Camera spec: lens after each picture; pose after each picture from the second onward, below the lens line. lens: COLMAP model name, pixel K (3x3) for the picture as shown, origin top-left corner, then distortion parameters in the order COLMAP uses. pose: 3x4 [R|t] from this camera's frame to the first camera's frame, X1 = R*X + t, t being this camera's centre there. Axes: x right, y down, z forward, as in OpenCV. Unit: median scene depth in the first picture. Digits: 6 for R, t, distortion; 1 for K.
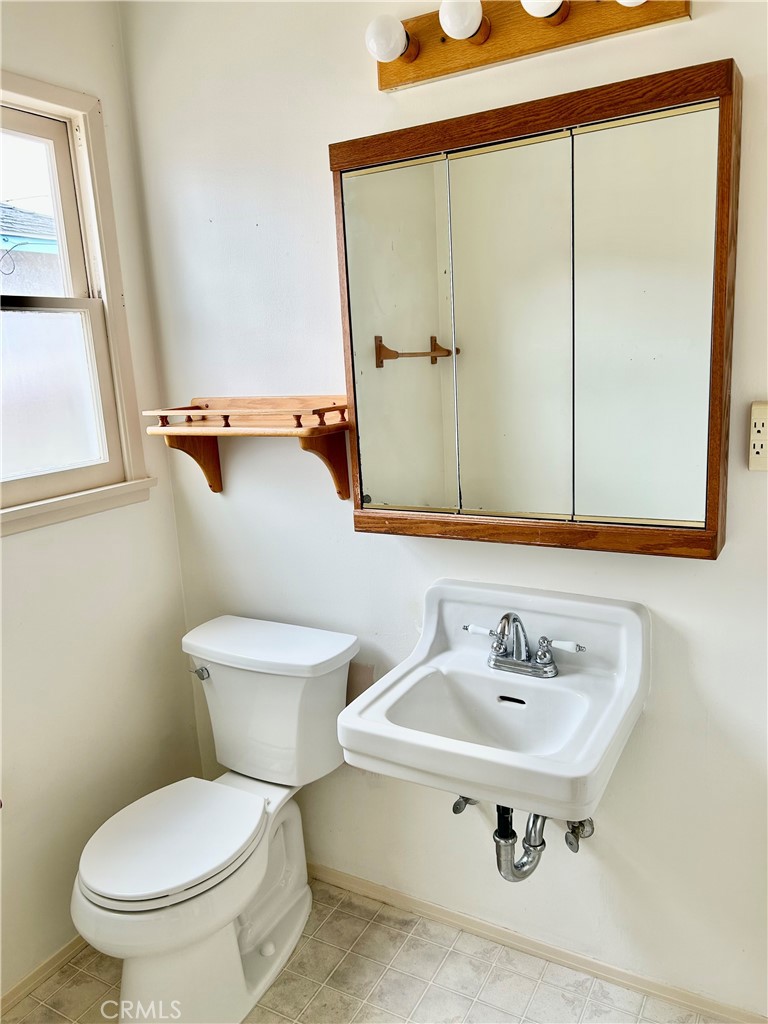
lens RADIAL K [[788.8, 0, 384.0], [0, 788.8, 512.0], [0, 0, 1]] dist [0.017794, 0.000759]
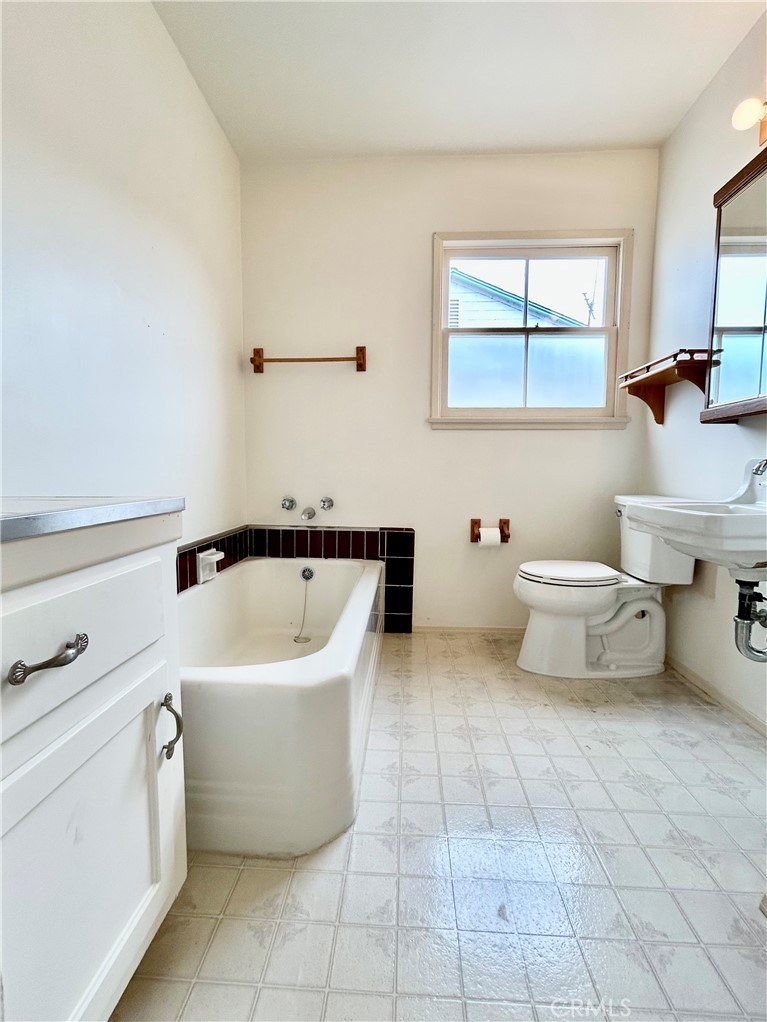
lens RADIAL K [[467.1, 0, 383.5], [0, 467.1, 511.0], [0, 0, 1]] dist [-0.000313, 0.000331]
pose [[0.445714, 0.134349, -0.885037, 0.494078], [-0.220628, 0.974662, 0.036844, 0.278448], [0.867561, 0.178842, 0.464061, 0.003690]]
